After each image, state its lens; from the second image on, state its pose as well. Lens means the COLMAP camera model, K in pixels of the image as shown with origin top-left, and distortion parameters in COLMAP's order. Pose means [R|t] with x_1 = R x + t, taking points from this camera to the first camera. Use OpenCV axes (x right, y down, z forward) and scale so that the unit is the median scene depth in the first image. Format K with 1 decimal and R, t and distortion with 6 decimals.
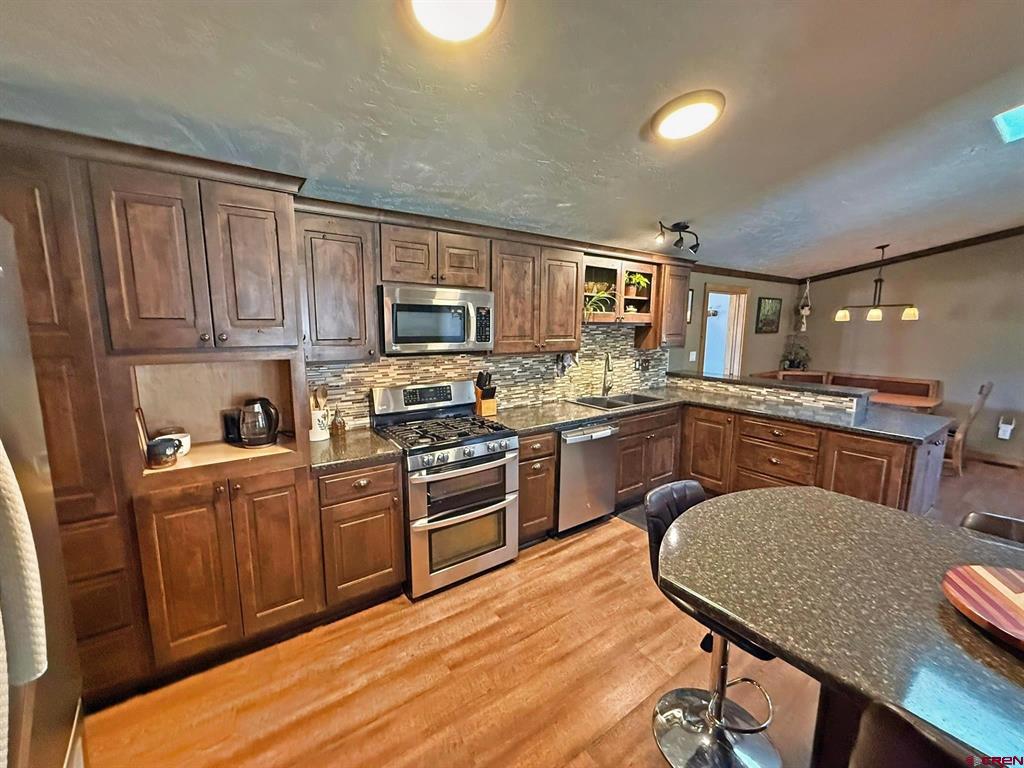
lens RADIAL K [[408.5, 0, 509.5], [0, 408.5, 383.9], [0, 0, 1]] dist [0.001196, -0.000262]
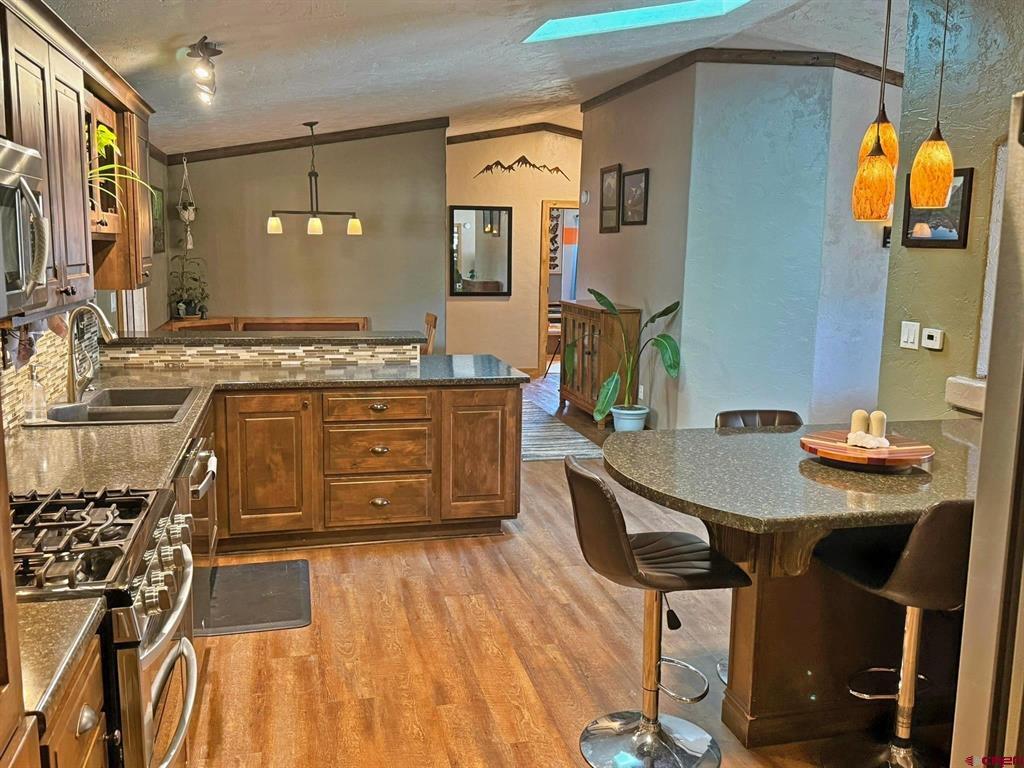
lens RADIAL K [[888.0, 0, 512.0], [0, 888.0, 384.0], [0, 0, 1]] dist [0.095001, -0.002428]
pose [[0.359306, -0.141131, 0.922486, -0.538762], [0.118841, 0.987370, 0.104769, -0.038618], [-0.925622, 0.071985, 0.371540, 0.236667]]
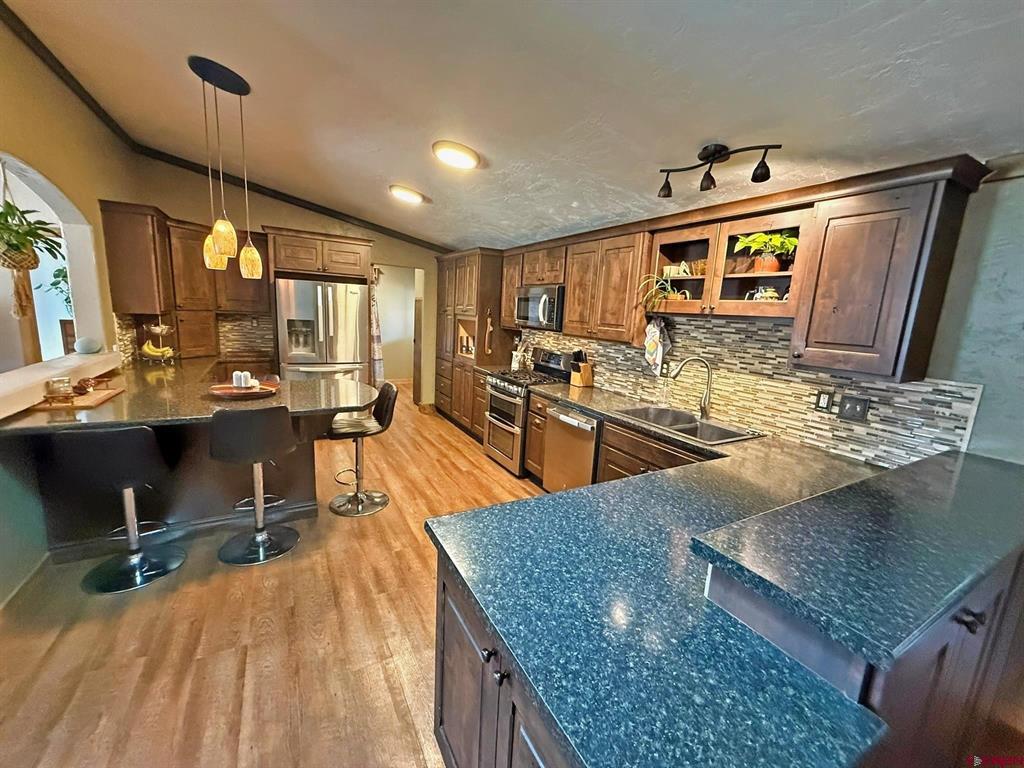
lens RADIAL K [[408.5, 0, 509.5], [0, 408.5, 383.9], [0, 0, 1]] dist [0.001196, -0.000262]
pose [[-0.100108, 0.168688, -0.980573, 1.056945], [-0.197453, 0.962554, 0.185746, -0.105144], [0.975188, 0.212211, -0.063051, 0.785586]]
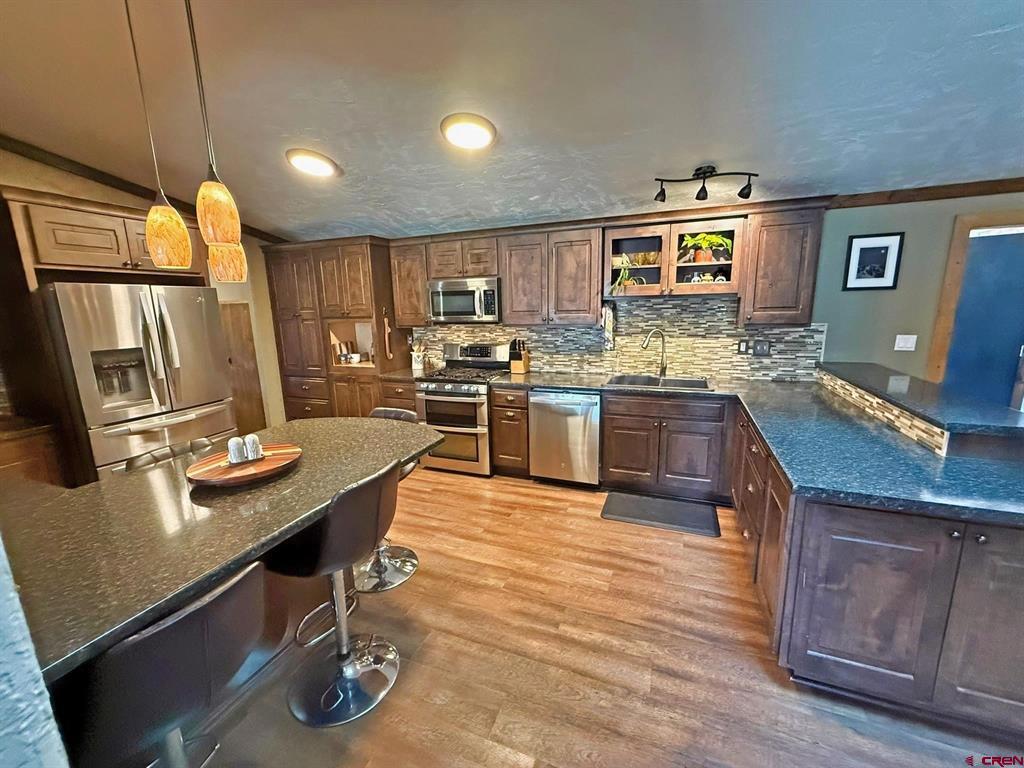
lens RADIAL K [[408.5, 0, 509.5], [0, 408.5, 383.9], [0, 0, 1]] dist [0.001196, -0.000262]
pose [[0.545916, 0.143528, -0.825455, 0.894220], [-0.094546, 0.989478, 0.109520, -0.025039], [0.832489, 0.018255, 0.553741, 0.236587]]
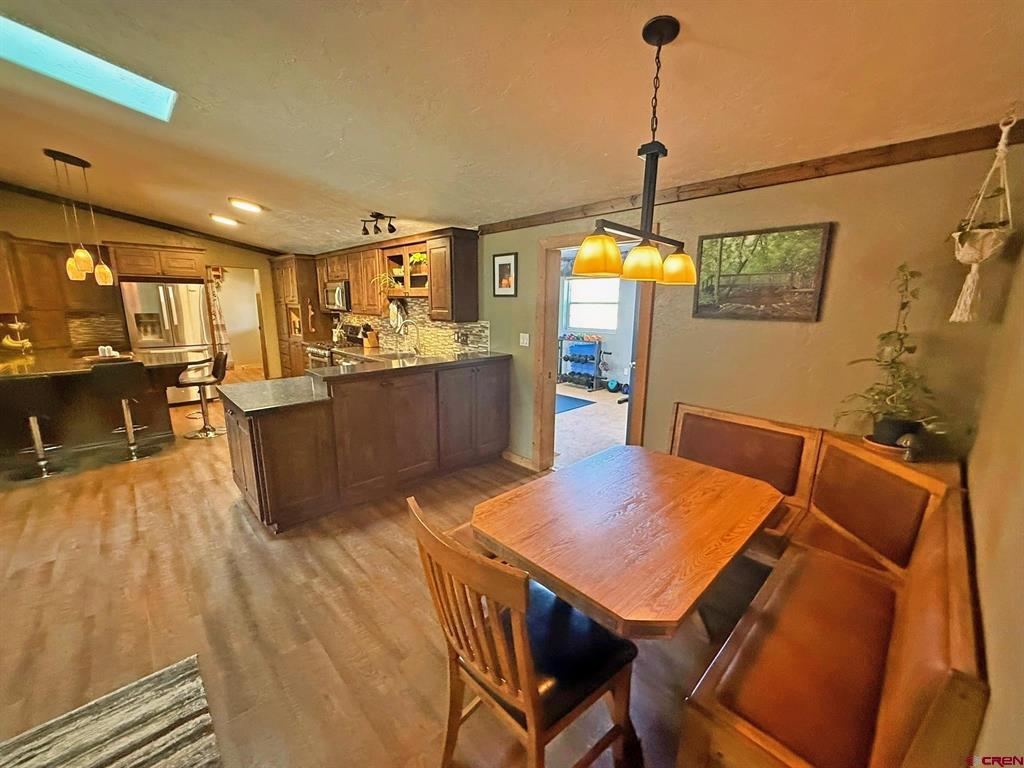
lens RADIAL K [[408.5, 0, 509.5], [0, 408.5, 383.9], [0, 0, 1]] dist [0.001196, -0.000262]
pose [[0.151055, 0.195693, -0.968962, 1.688317], [-0.152620, 0.973073, 0.172731, -0.161428], [0.976673, 0.121791, 0.176855, 1.184531]]
